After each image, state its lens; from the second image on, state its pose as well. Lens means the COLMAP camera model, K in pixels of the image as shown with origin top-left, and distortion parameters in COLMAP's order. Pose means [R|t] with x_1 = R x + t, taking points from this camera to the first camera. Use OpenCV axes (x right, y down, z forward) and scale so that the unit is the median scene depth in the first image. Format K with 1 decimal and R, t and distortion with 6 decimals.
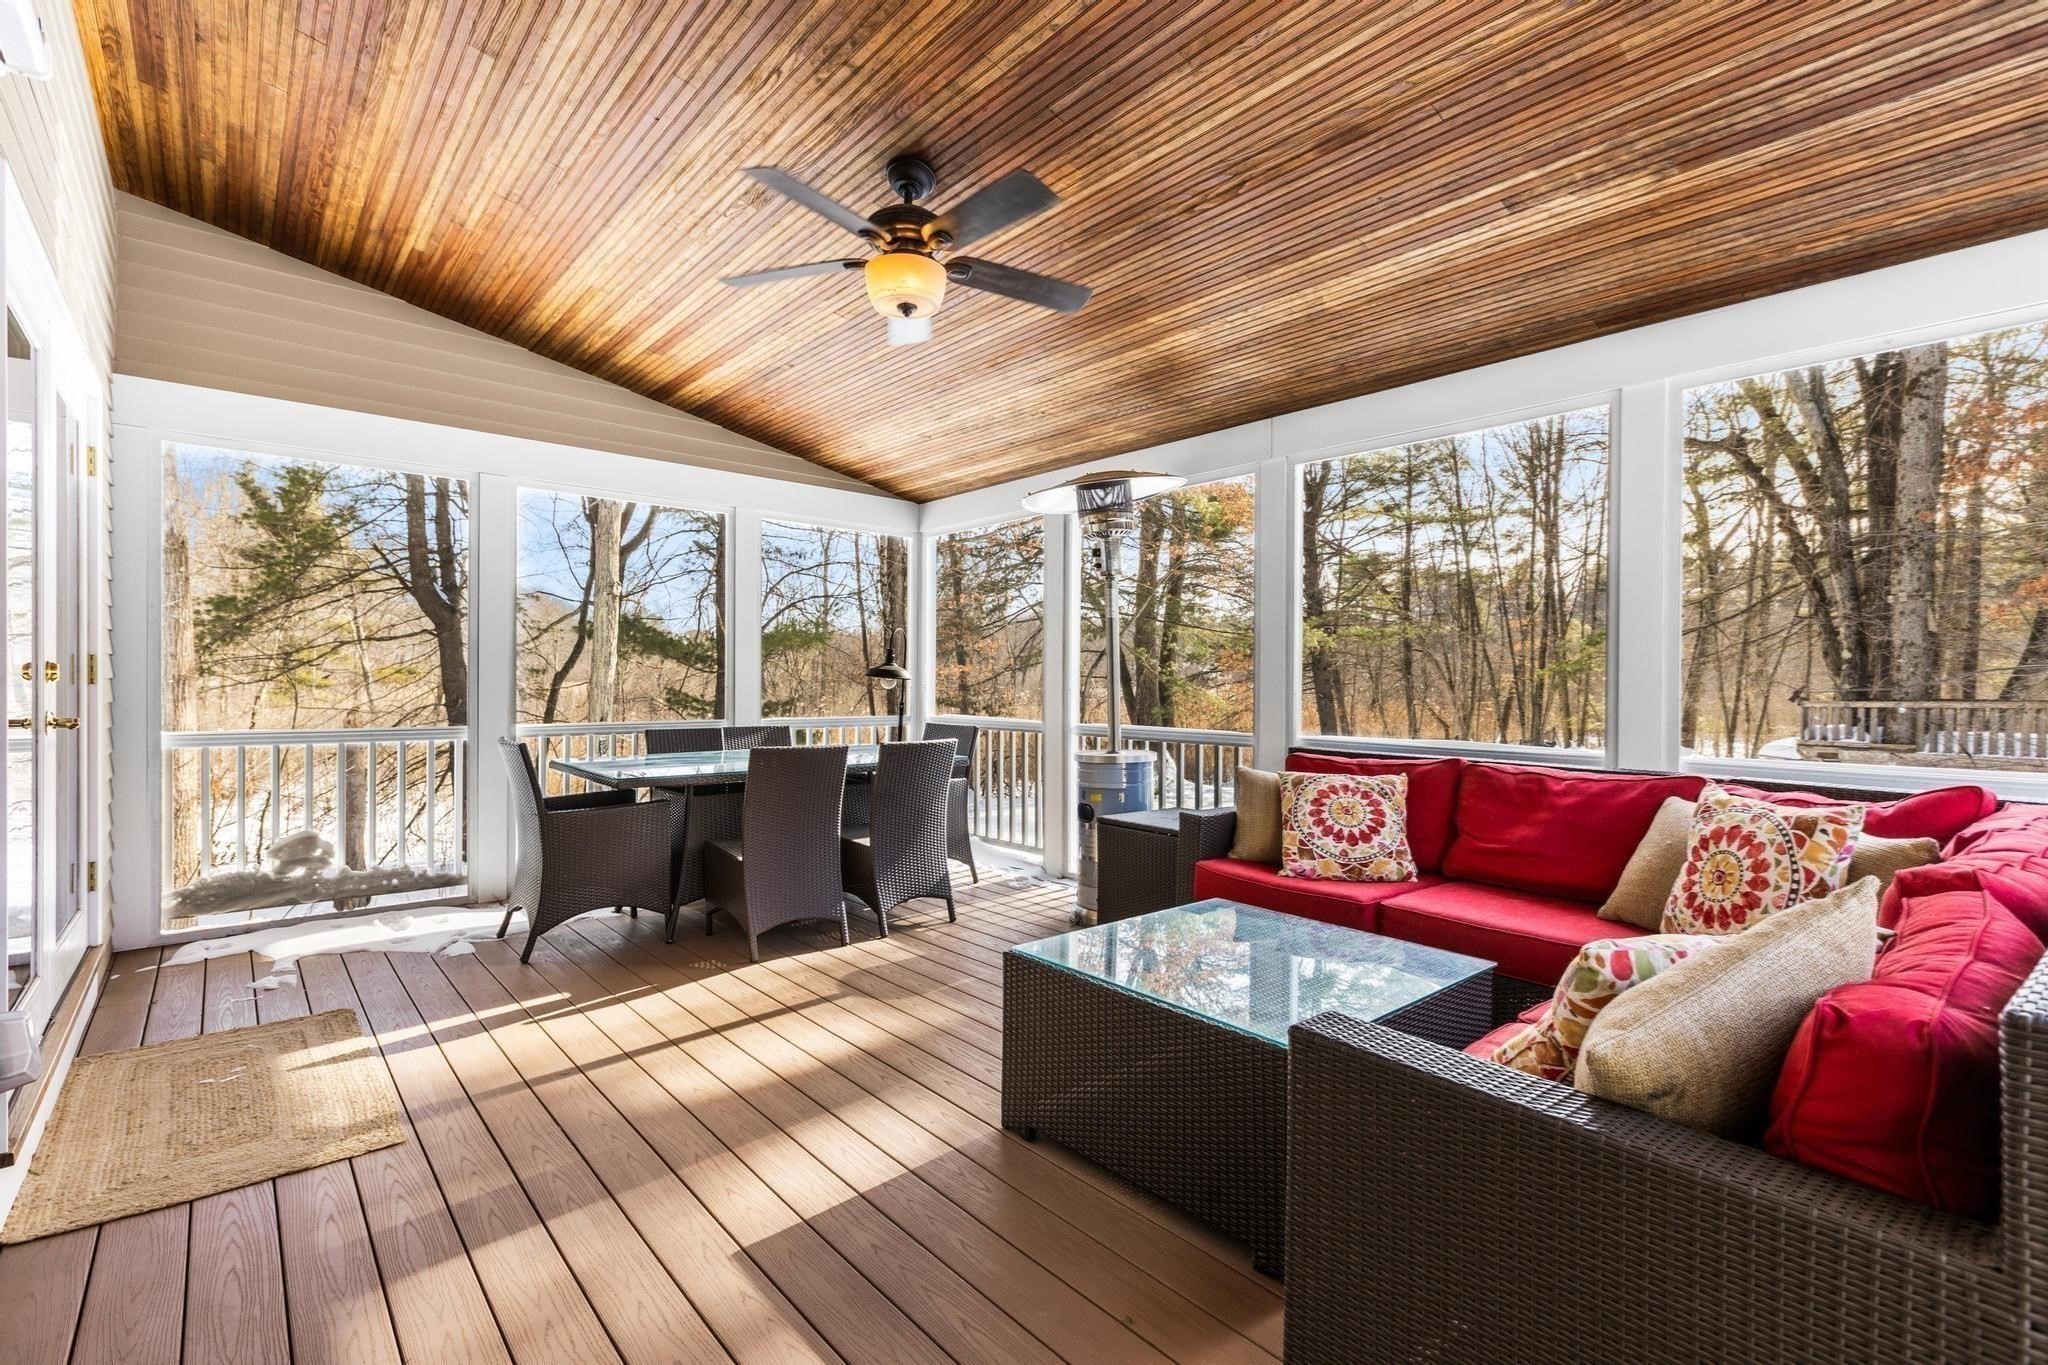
lens RADIAL K [[926.6, 0, 1023.8], [0, 926.6, 681.7], [0, 0, 1]] dist [-0.001427, 0.000697]
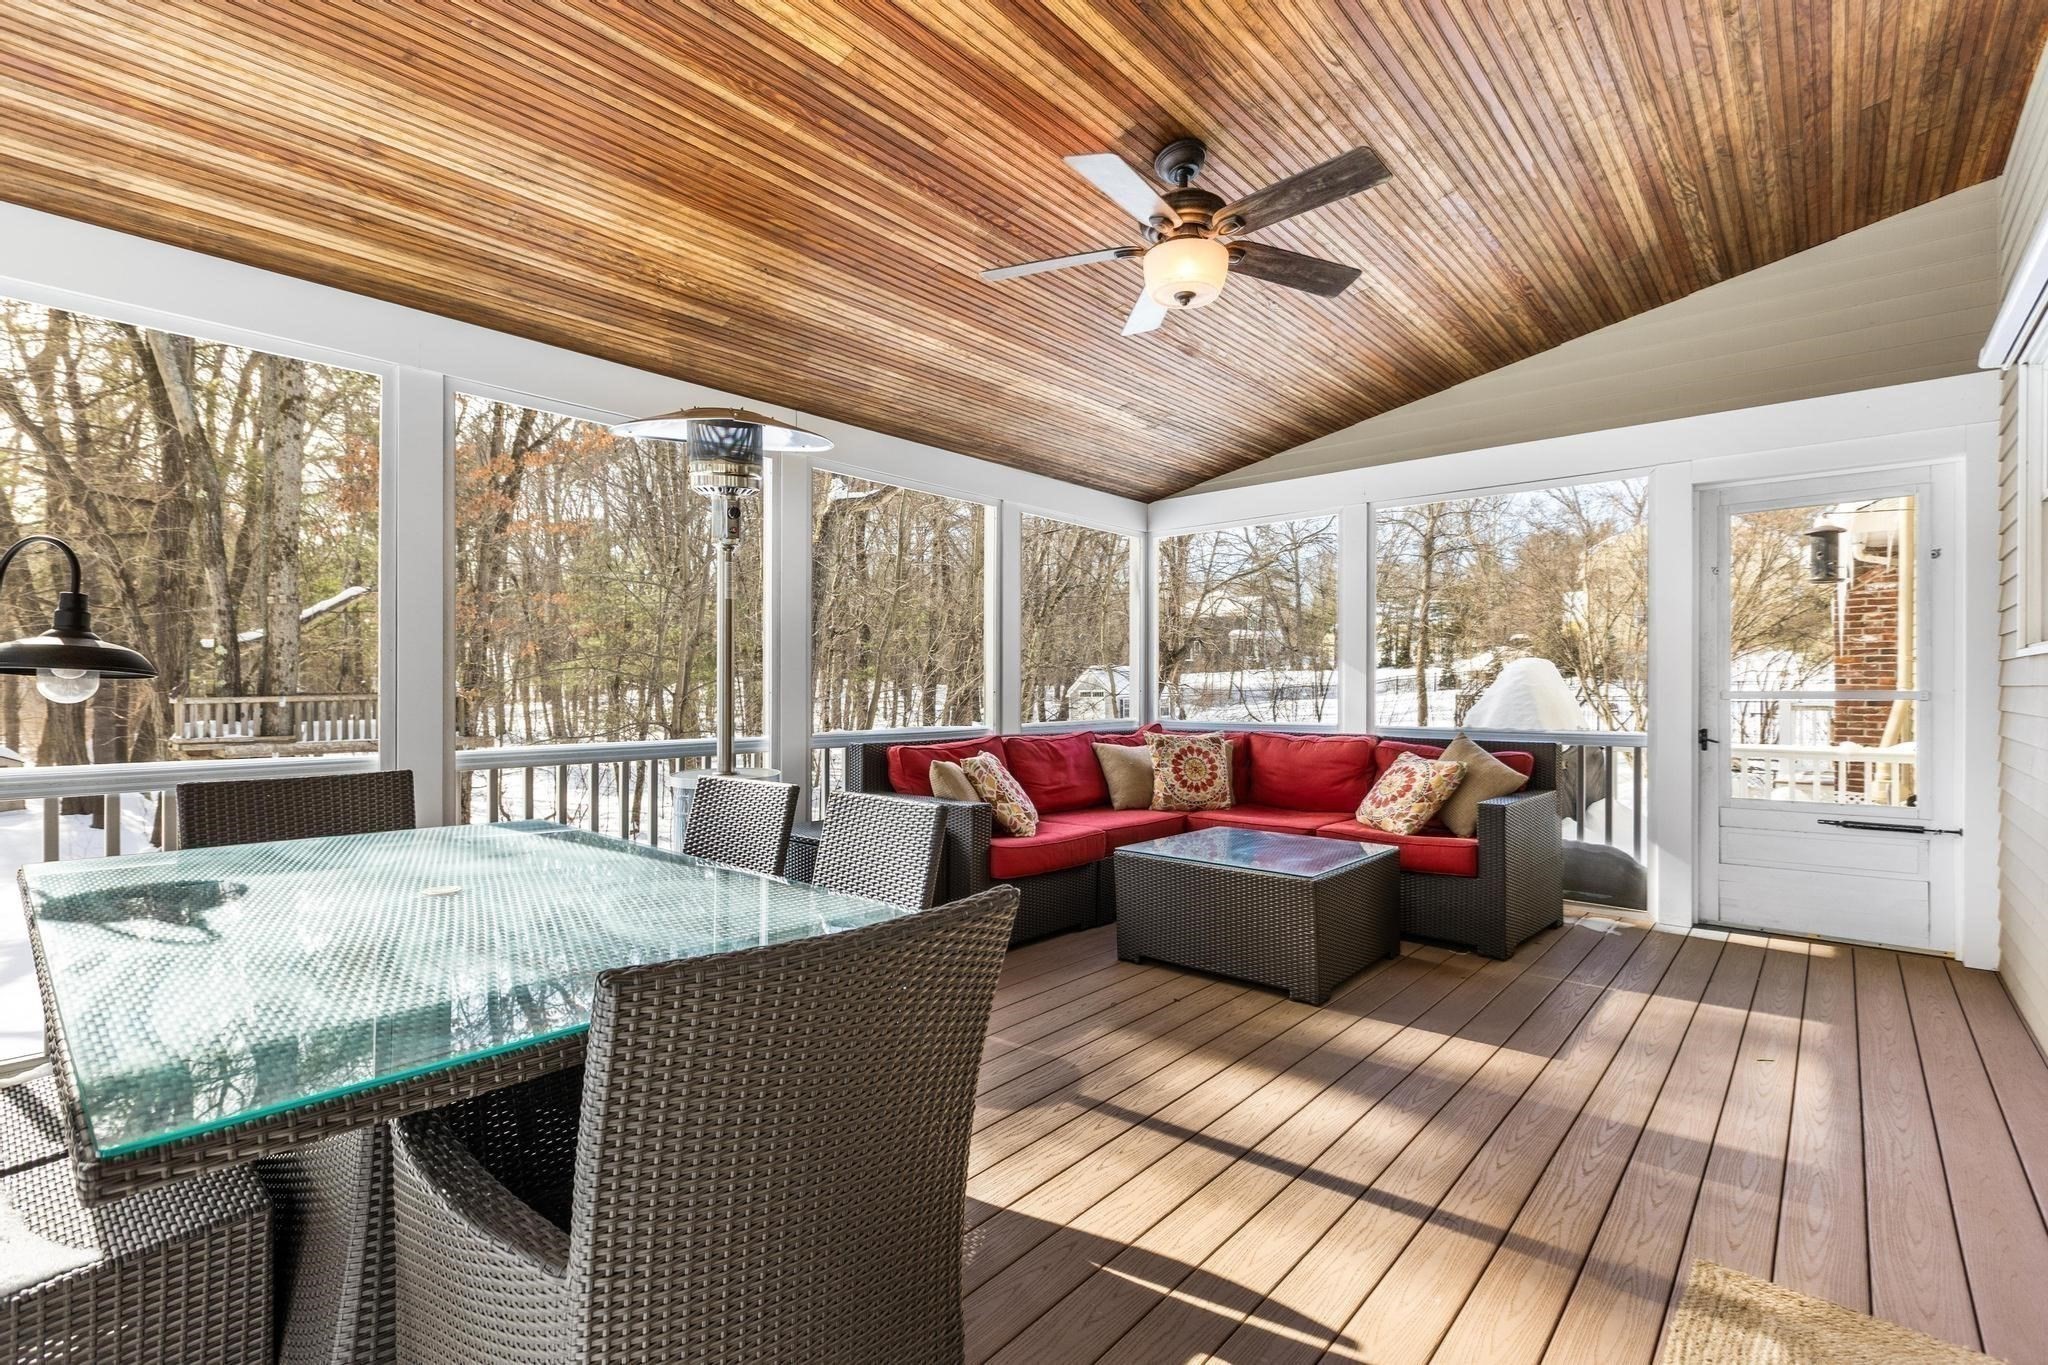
lens RADIAL K [[926.6, 0, 1023.6], [0, 926.6, 680.4], [0, 0, 1]] dist [-0.001427, 0.000697]
pose [[-0.133149, -0.001988, 0.991094, -0.994059], [-0.002777, 0.999995, 0.001633, -0.003970], [-0.991092, -0.002535, -0.133154, 1.213088]]
